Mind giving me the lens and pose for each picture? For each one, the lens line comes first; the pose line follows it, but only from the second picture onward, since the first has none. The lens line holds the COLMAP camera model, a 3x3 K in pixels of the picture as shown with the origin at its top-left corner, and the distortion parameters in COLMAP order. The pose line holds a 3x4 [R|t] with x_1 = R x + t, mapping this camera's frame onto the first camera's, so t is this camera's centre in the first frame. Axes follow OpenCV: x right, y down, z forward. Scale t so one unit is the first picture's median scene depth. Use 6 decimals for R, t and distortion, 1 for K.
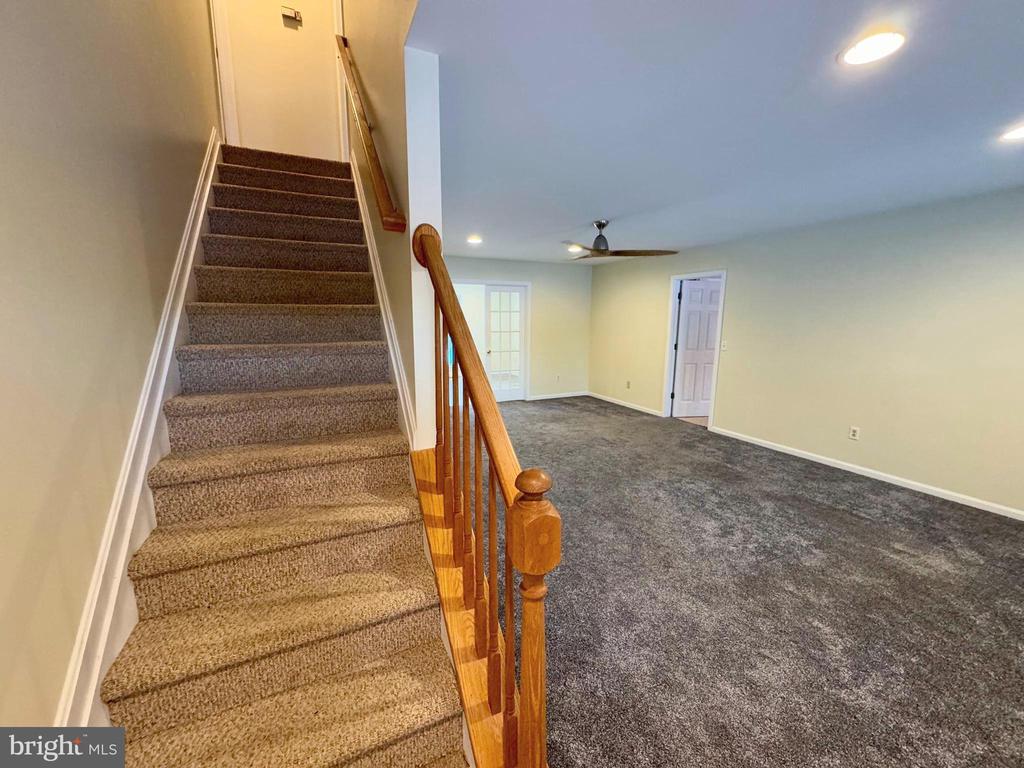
lens RADIAL K [[410.6, 0, 512.0], [0, 410.6, 384.0], [0, 0, 1]] dist [0.000232, -0.000057]
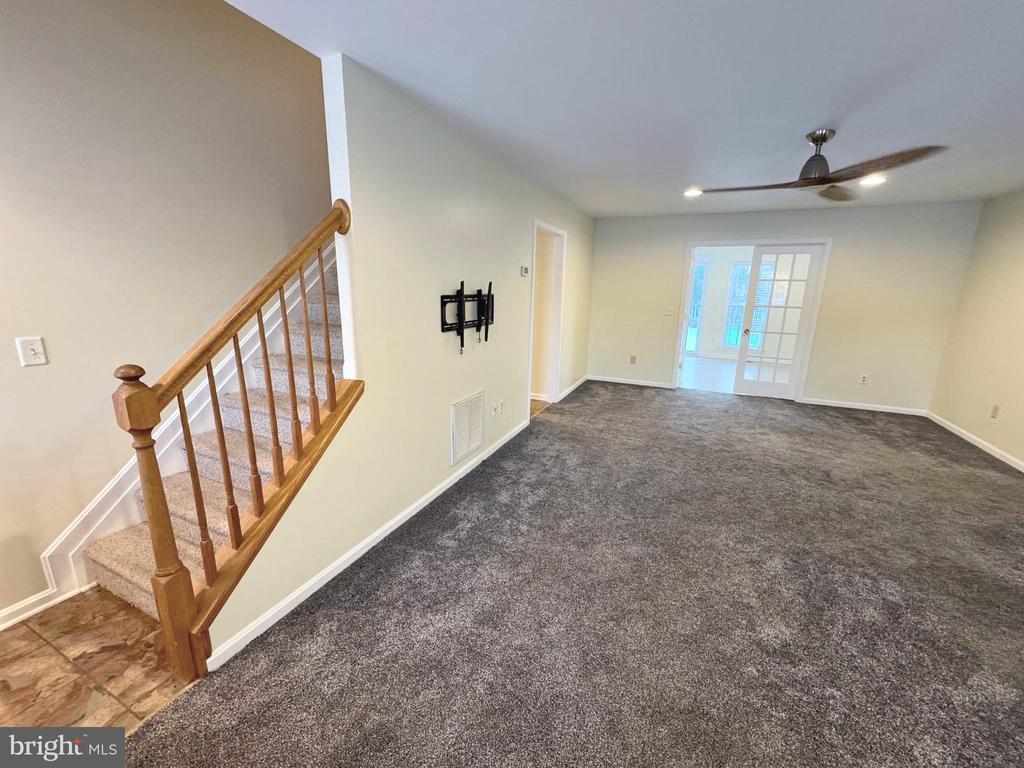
lens RADIAL K [[410.6, 0, 512.0], [0, 410.6, 384.0], [0, 0, 1]] dist [0.000232, -0.000057]
pose [[0.643377, 0.183221, -0.743300, 0.376084], [-0.137131, 0.982816, 0.123565, -0.019552], [0.753167, 0.022431, 0.657447, 0.186619]]
